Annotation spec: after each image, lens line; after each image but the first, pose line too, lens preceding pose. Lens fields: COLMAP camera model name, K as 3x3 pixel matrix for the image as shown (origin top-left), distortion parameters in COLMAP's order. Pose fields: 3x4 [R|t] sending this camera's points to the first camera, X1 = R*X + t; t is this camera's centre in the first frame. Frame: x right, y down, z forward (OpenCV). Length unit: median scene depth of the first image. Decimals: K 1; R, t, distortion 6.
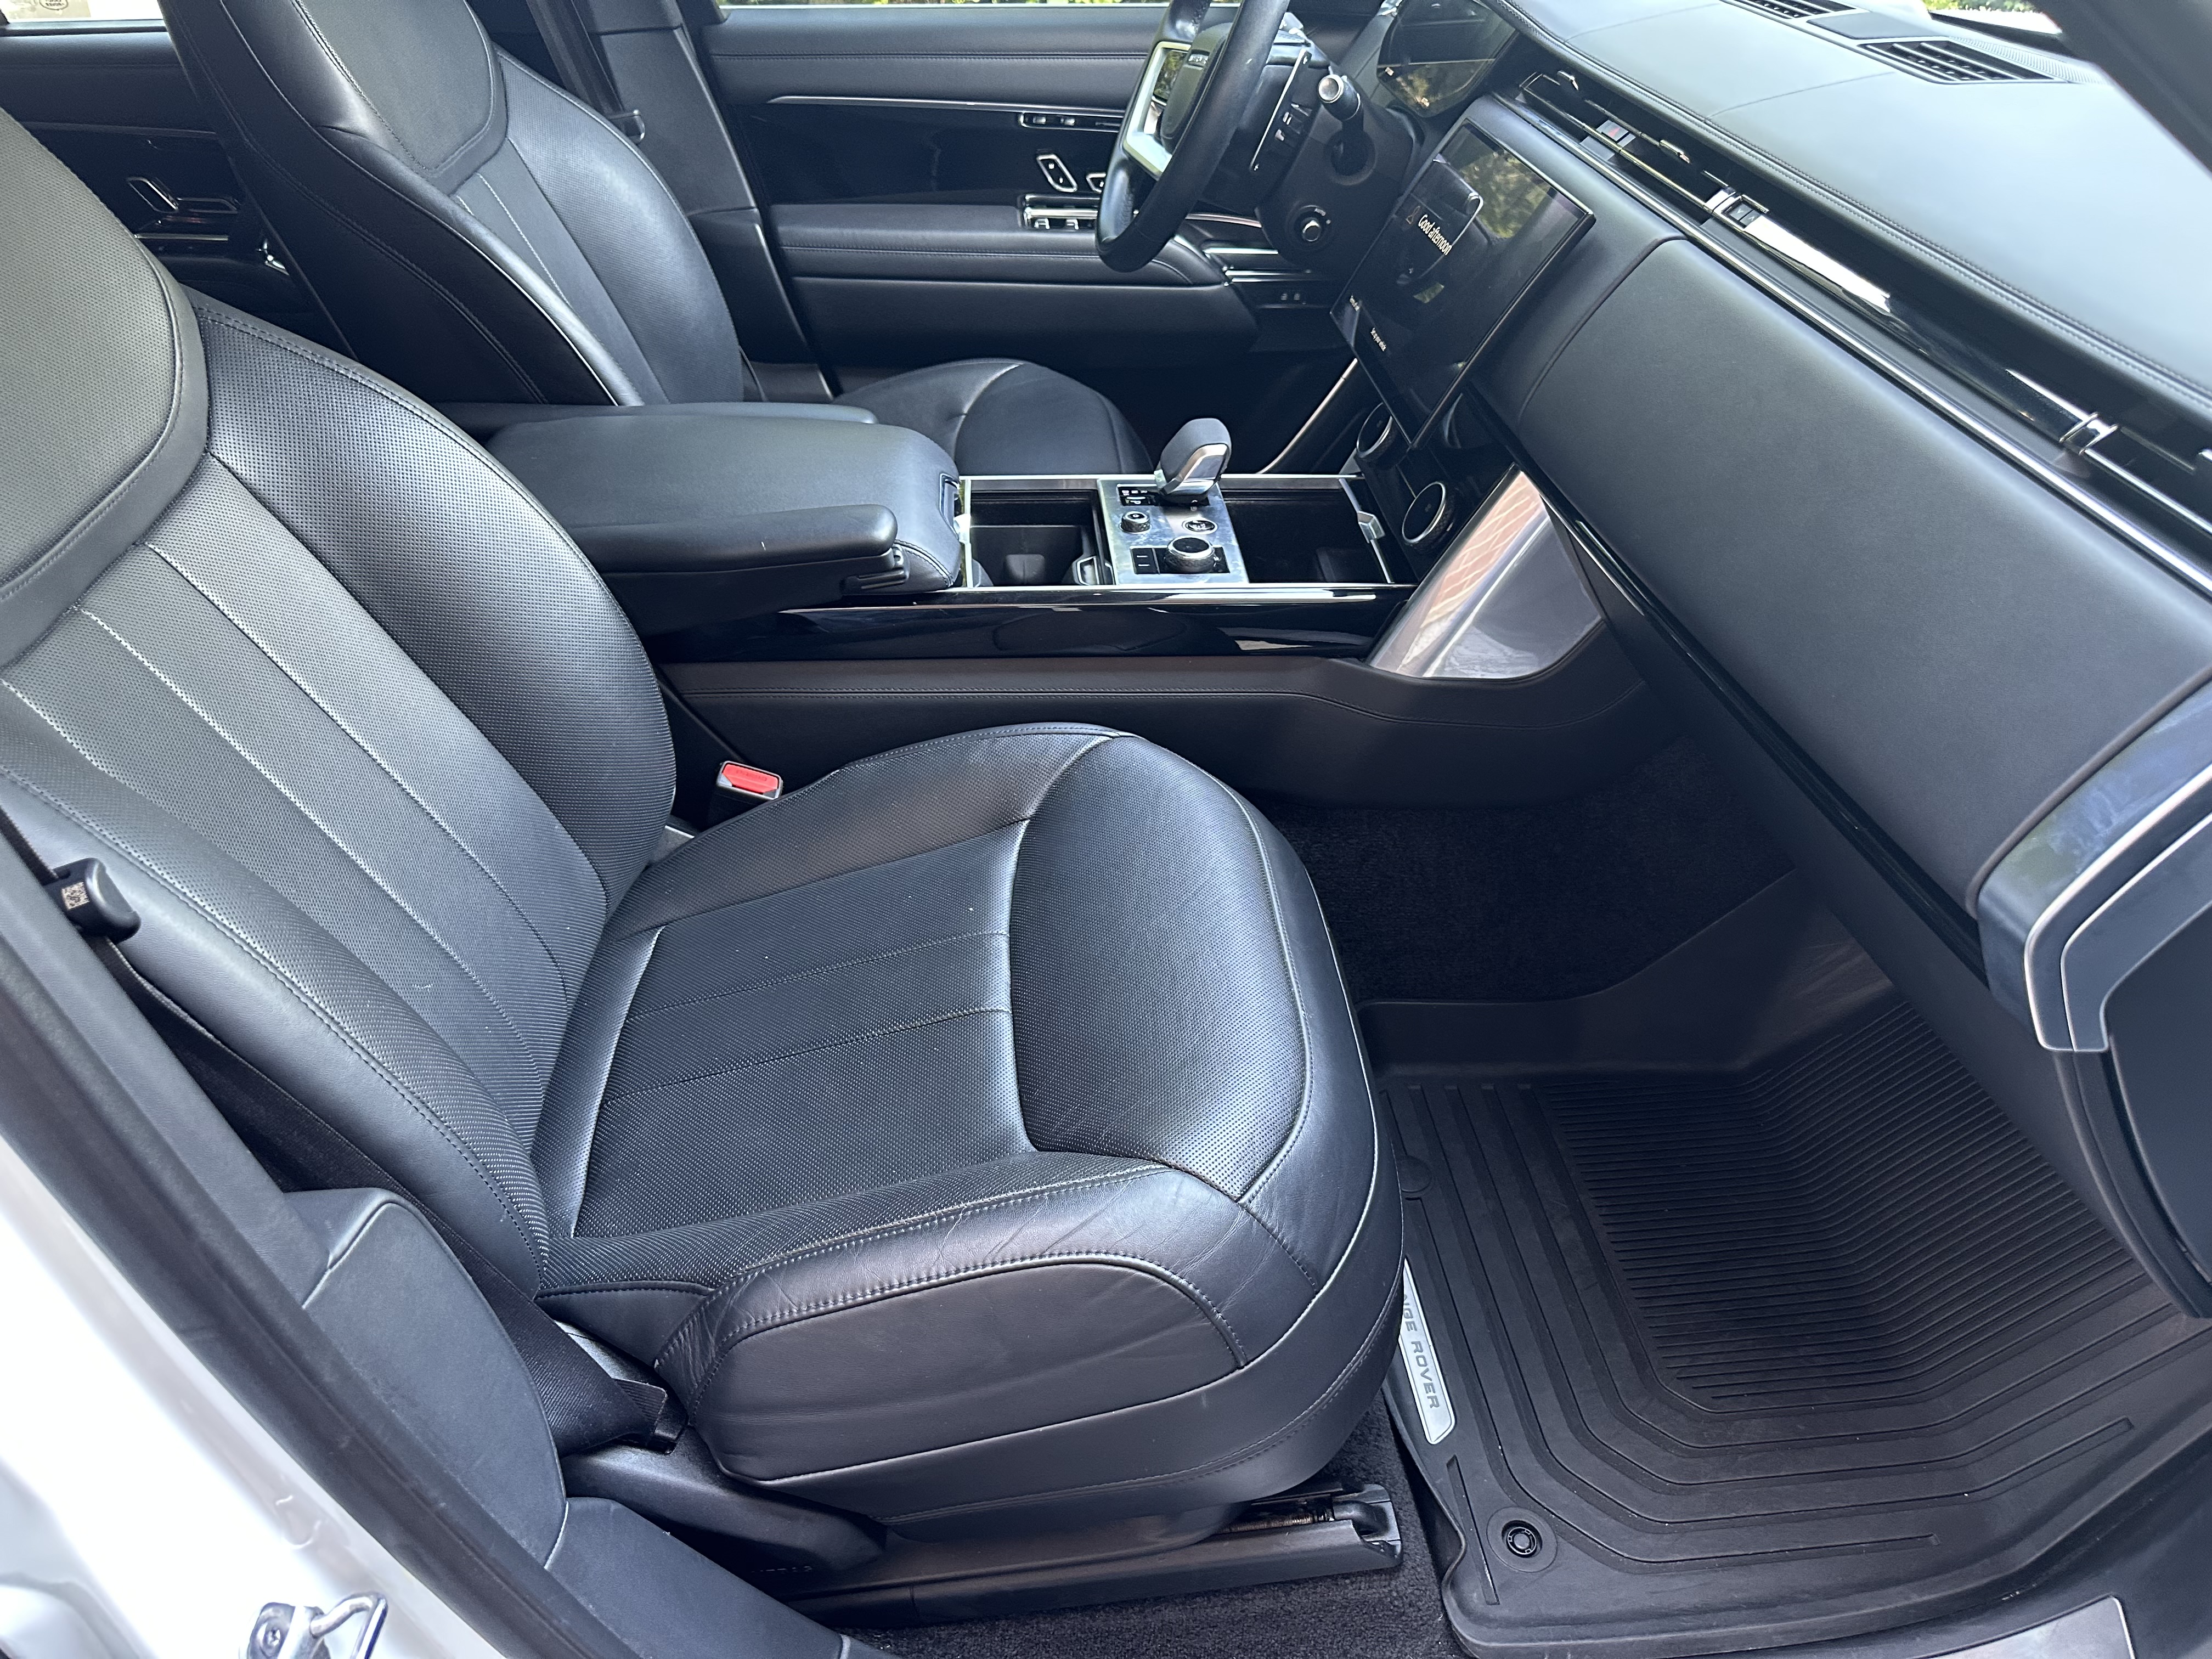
lens RADIAL K [[1570.6, 0, 1106.0], [0, 1570.6, 829.5], [0, 0, 1]] dist [0.001499, -0.039615]
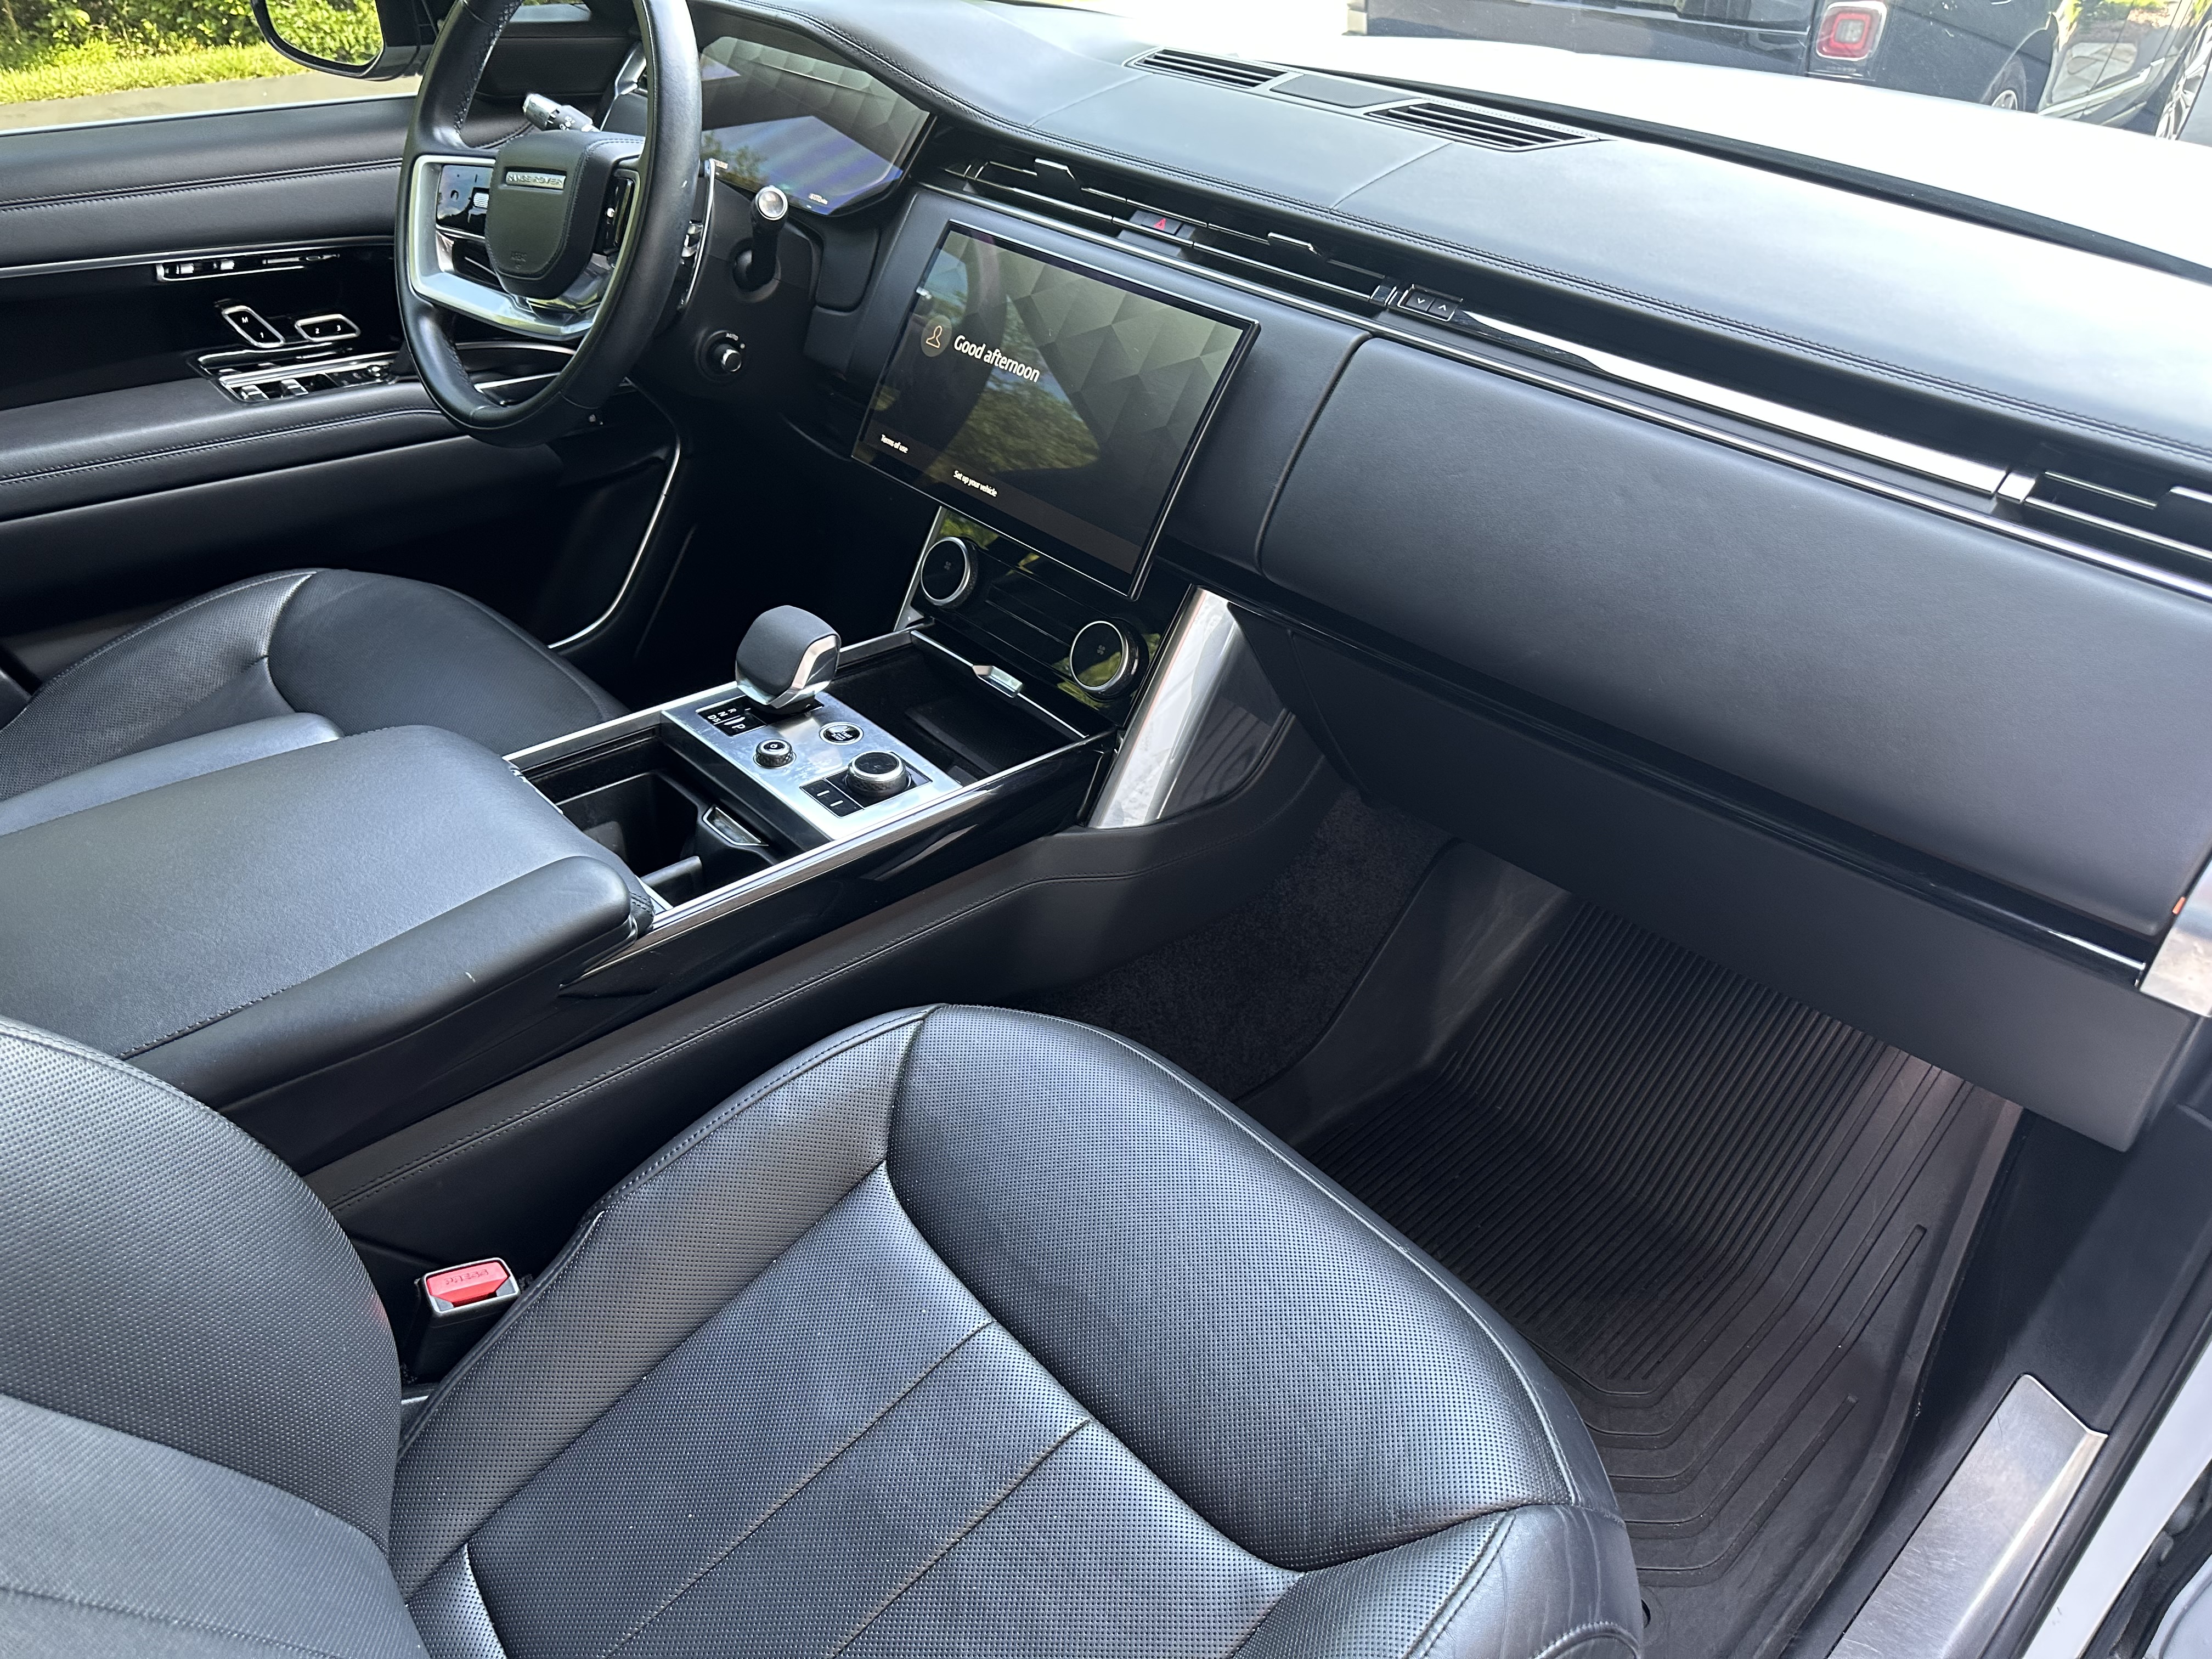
lens RADIAL K [[1557.8, 0, 1106.0], [0, 1557.8, 829.5], [0, 0, 1]] dist [-0.008150, -0.005942]
pose [[0.776860, -0.328376, 0.537269, -0.311630], [0.329240, 0.939153, 0.097943, -0.193288], [-0.536739, 0.100802, 0.837705, 0.250853]]
